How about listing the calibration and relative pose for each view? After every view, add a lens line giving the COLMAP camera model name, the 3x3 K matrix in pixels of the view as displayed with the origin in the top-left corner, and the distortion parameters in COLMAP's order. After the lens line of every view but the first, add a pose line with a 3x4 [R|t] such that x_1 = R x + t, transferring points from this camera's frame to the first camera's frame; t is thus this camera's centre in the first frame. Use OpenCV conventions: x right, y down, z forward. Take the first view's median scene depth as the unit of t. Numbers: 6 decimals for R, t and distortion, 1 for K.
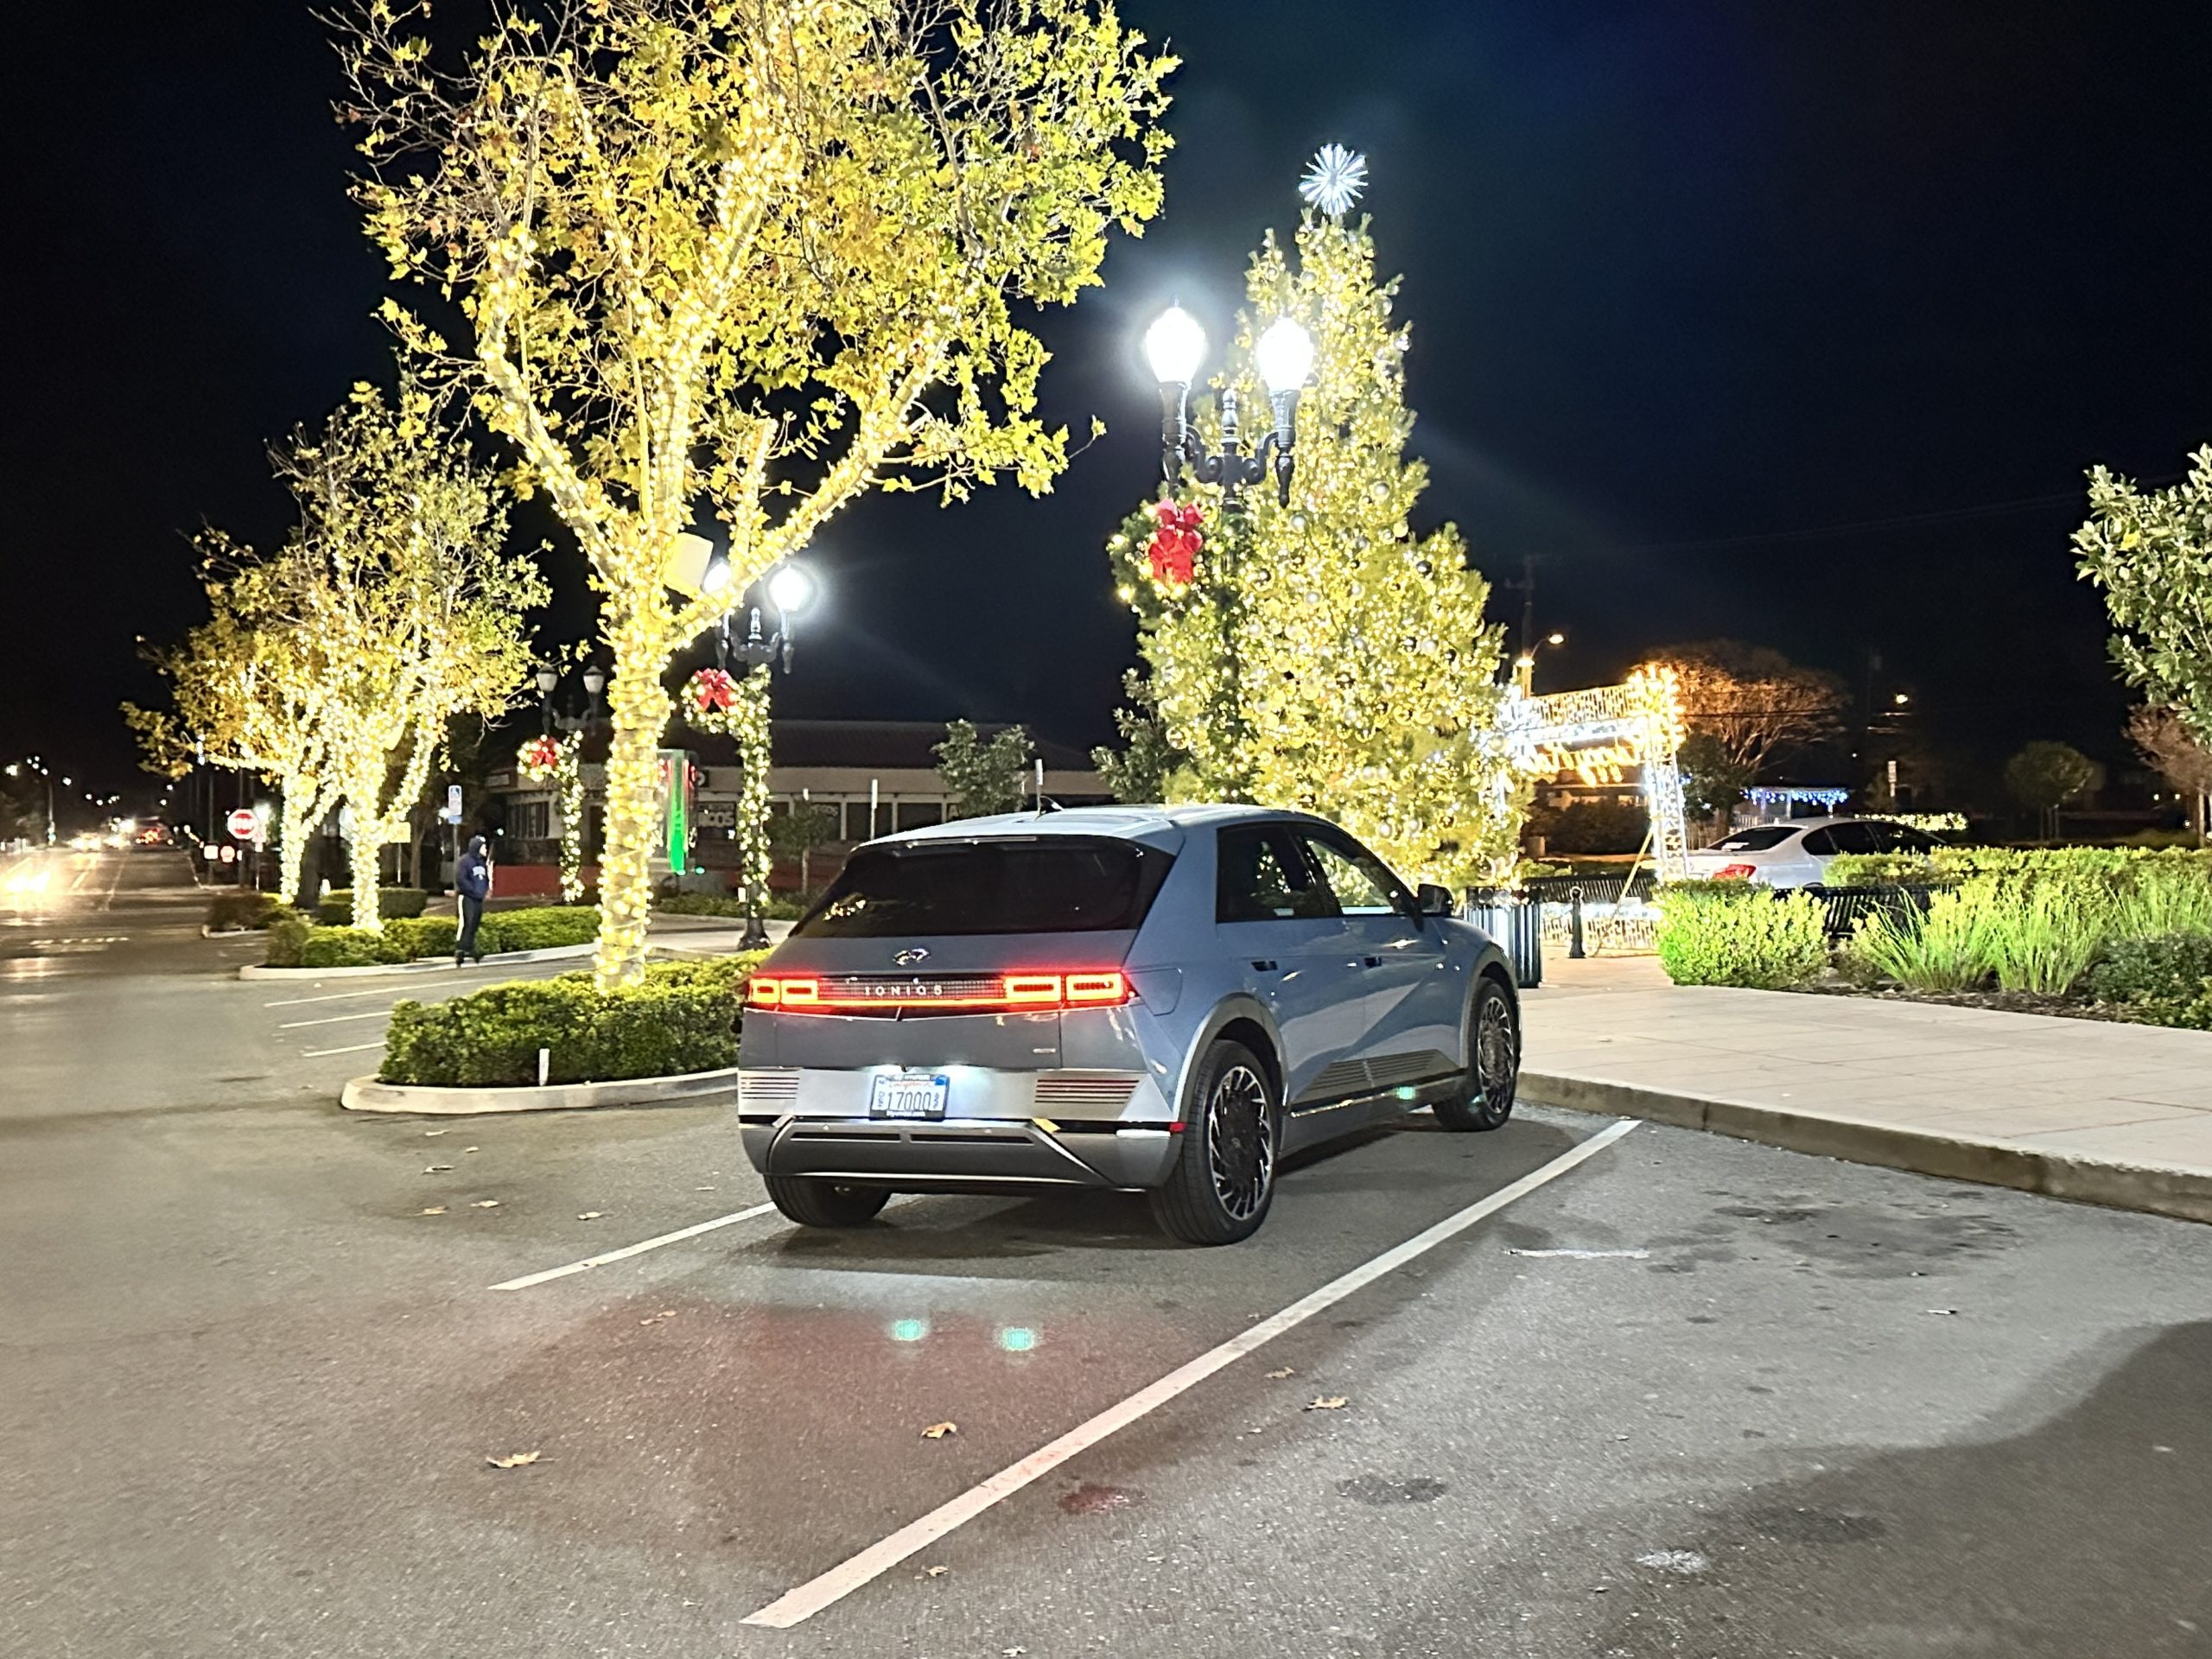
lens RADIAL K [[2340.5, 0, 1088.1], [0, 2340.5, 831.3], [0, 0, 1]] dist [0.215553, -0.446995]
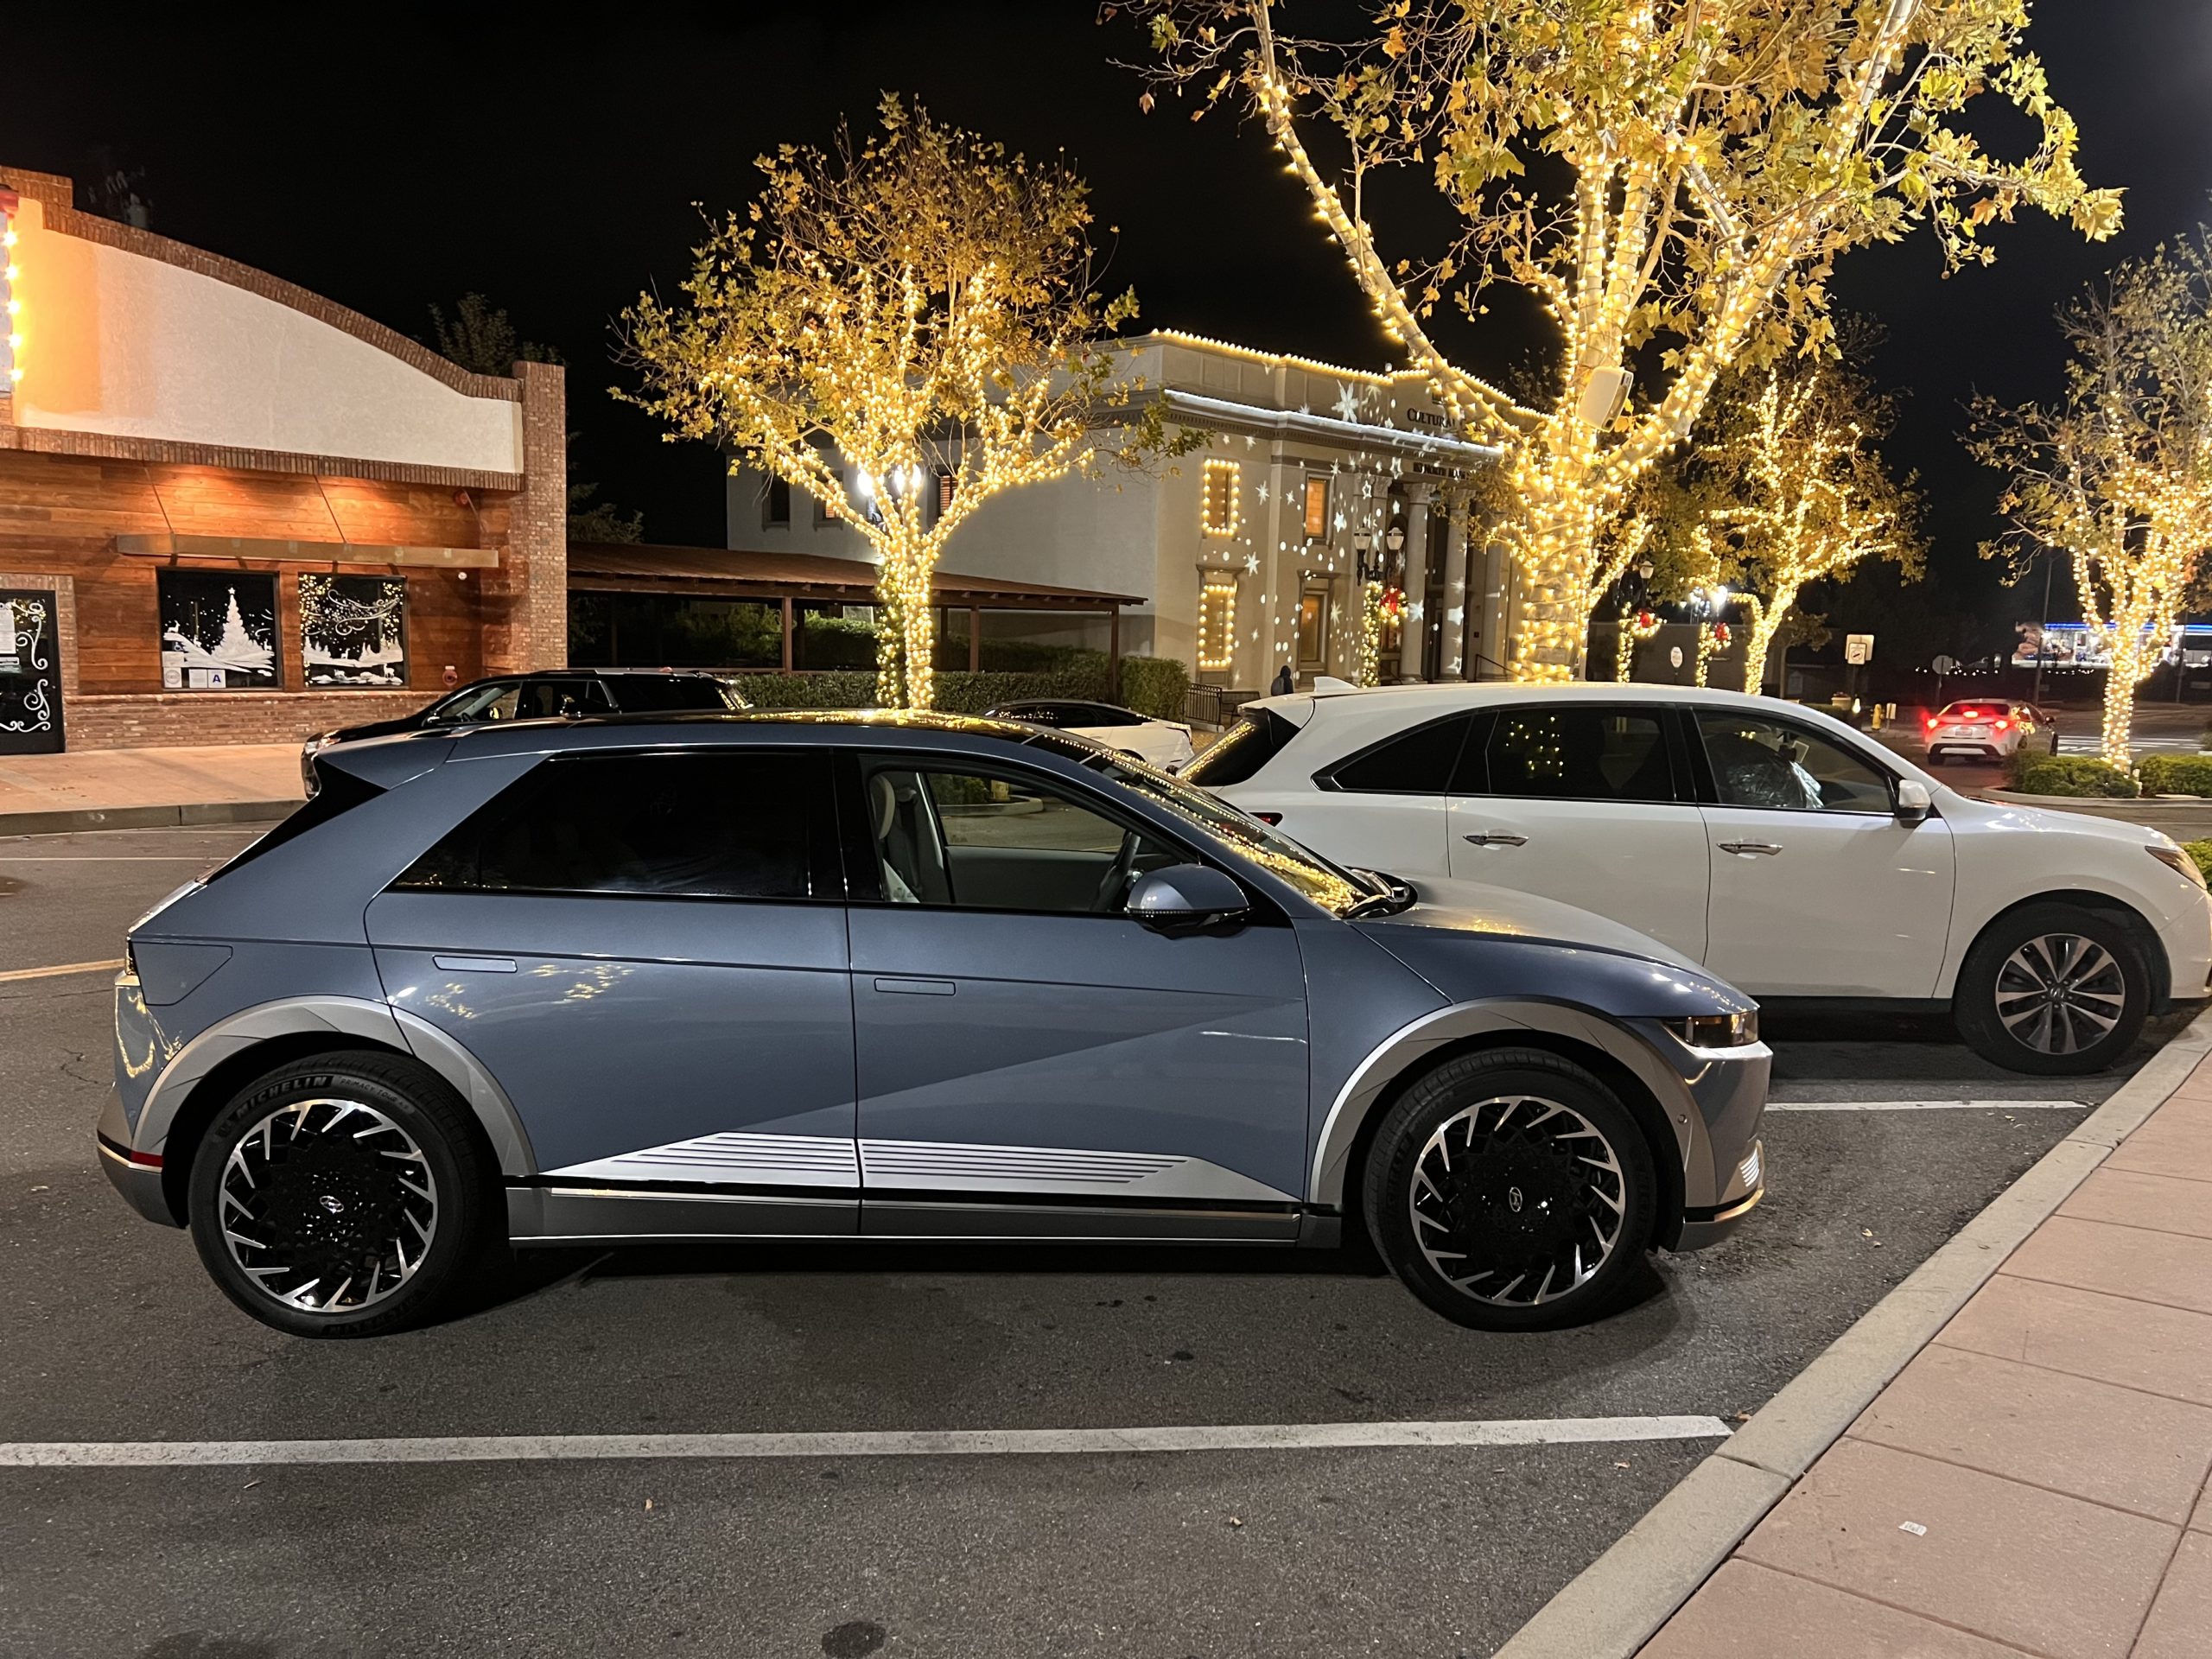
lens RADIAL K [[1651.6, 0, 1106.0], [0, 1651.6, 829.5], [0, 0, 1]] dist [0.075581, -0.104855]
pose [[0.460119, 0.114365, -0.880461, 0.209026], [-0.017581, 0.992648, 0.119750, -0.014910], [0.887683, -0.039620, 0.458747, 0.344373]]
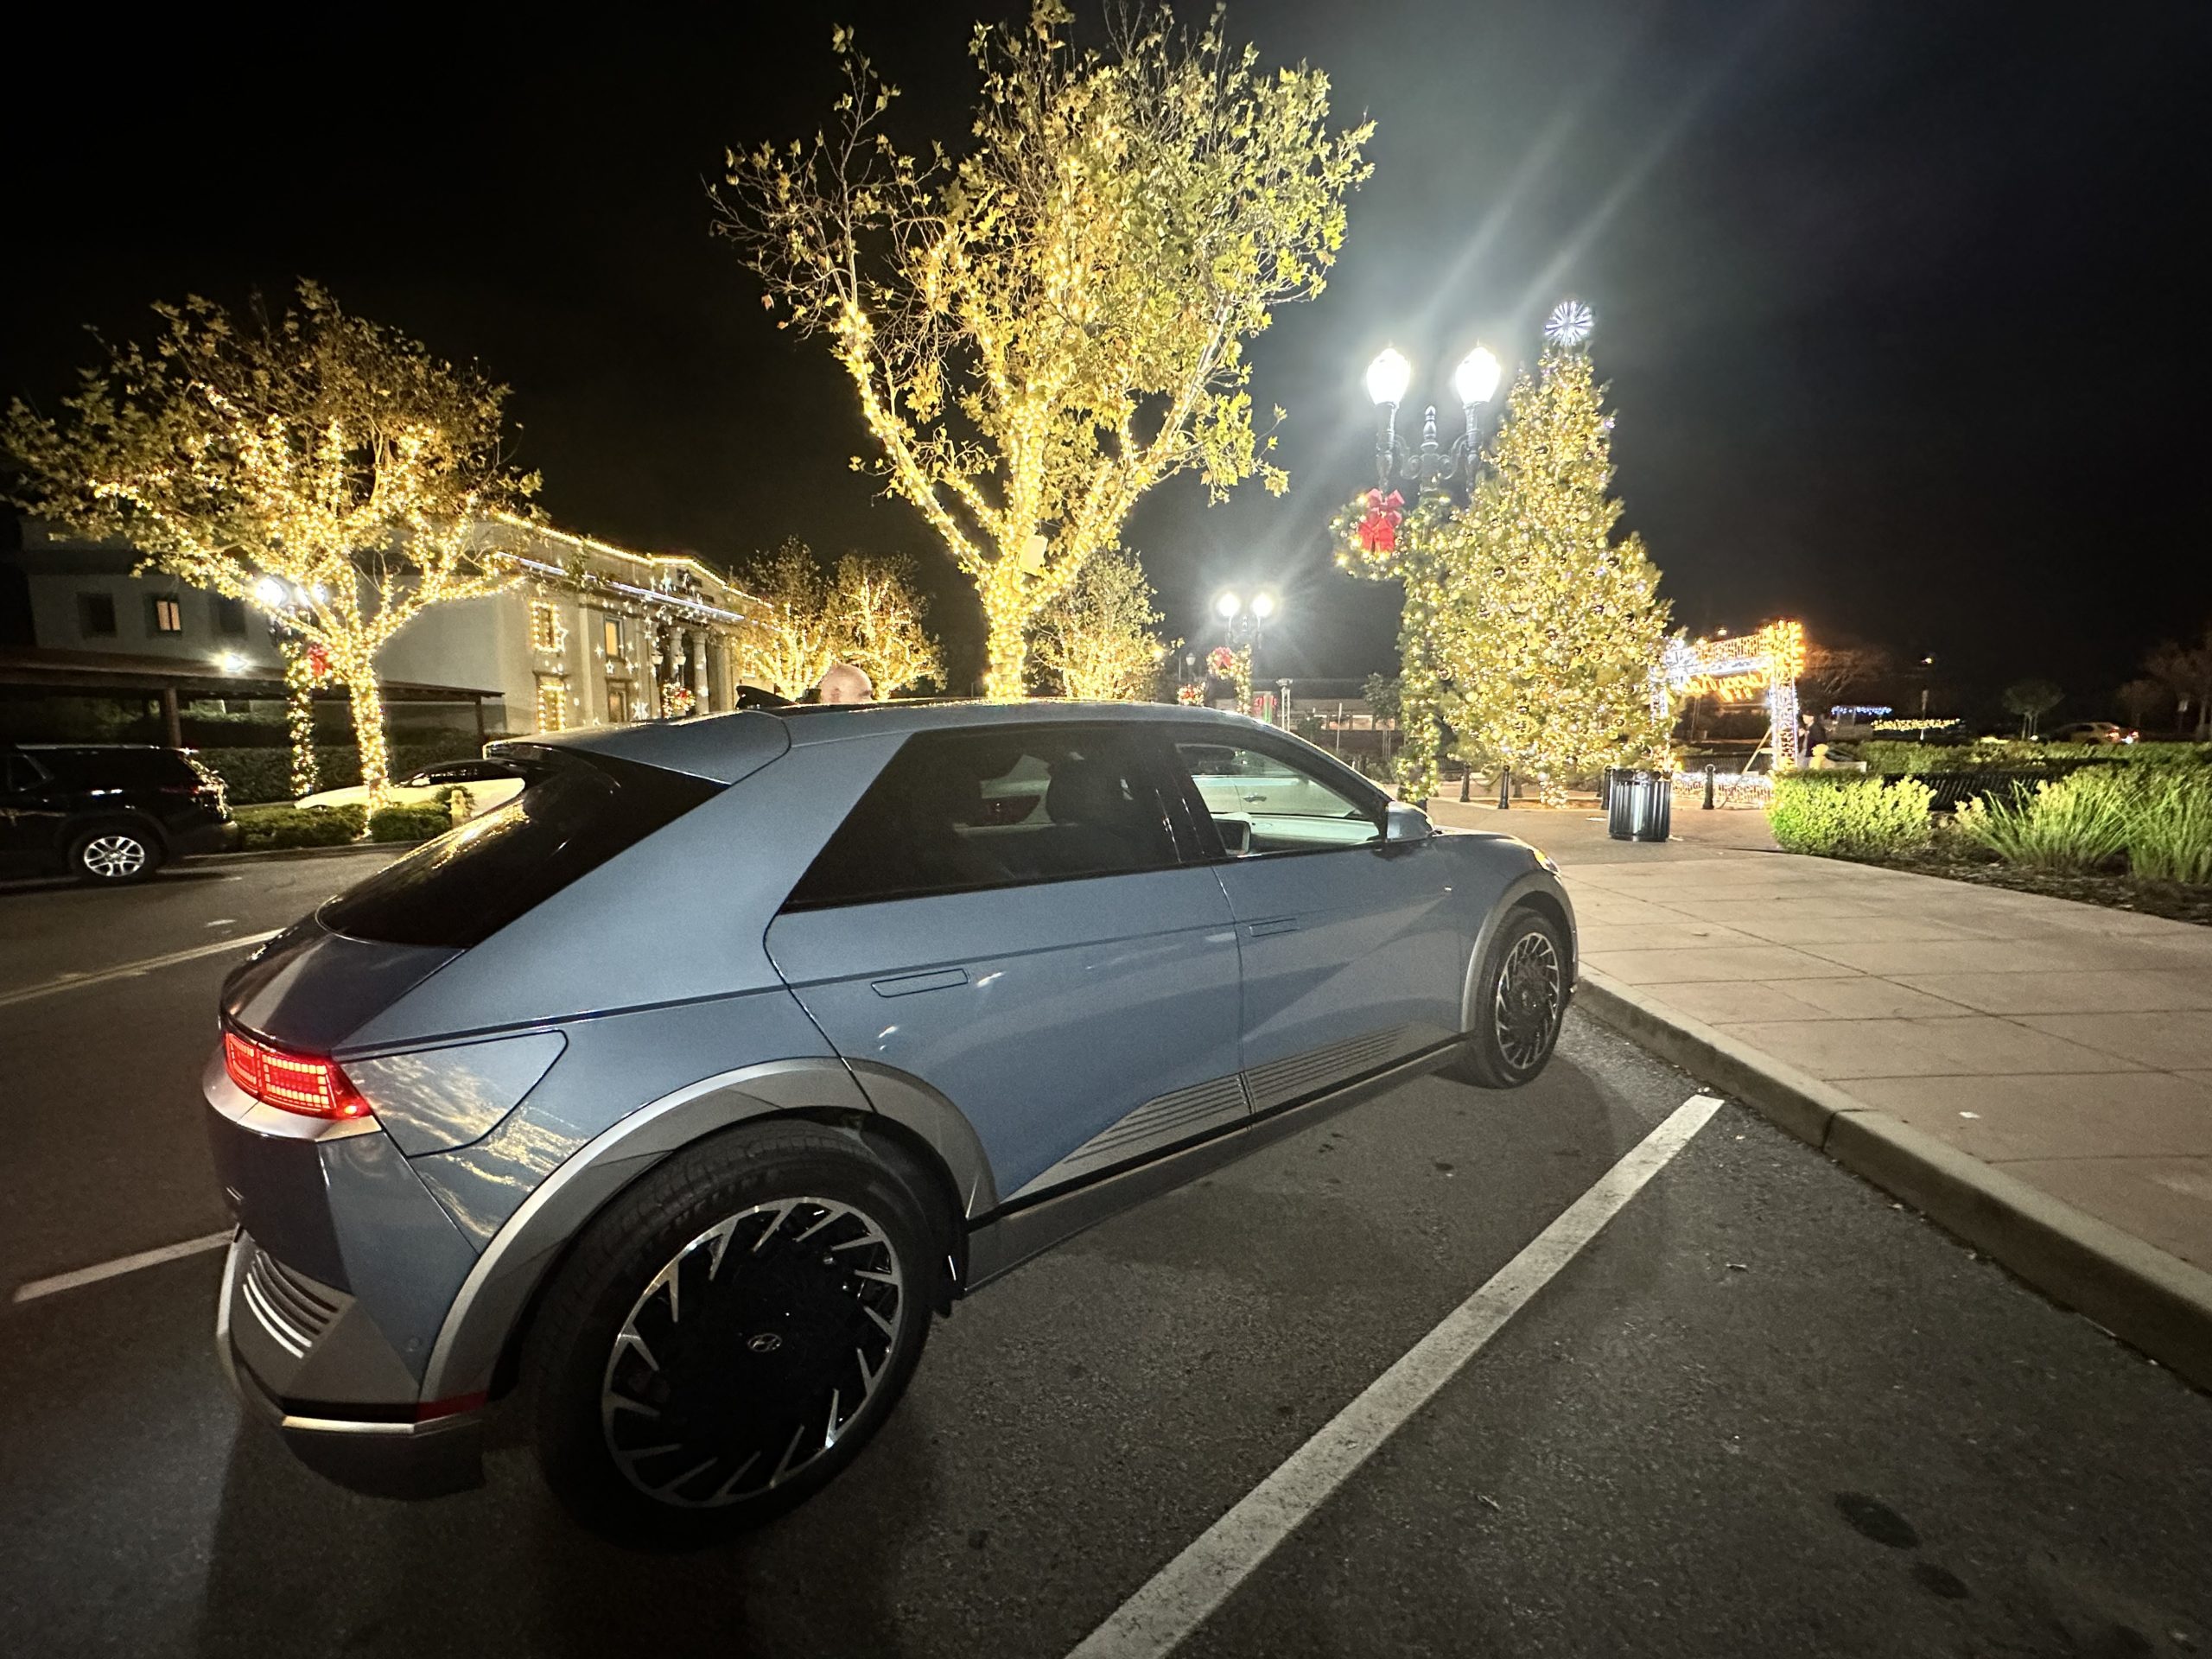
lens RADIAL K [[884.6, 0, 1102.3], [0, 884.6, 831.2], [0, 0, 1]] dist [-0.002172, -0.000141]
pose [[0.917213, 0.048940, -0.395380, 0.071423], [-0.002145, 0.993018, 0.117940, -0.001081], [0.398391, -0.107328, 0.910915, 0.303167]]
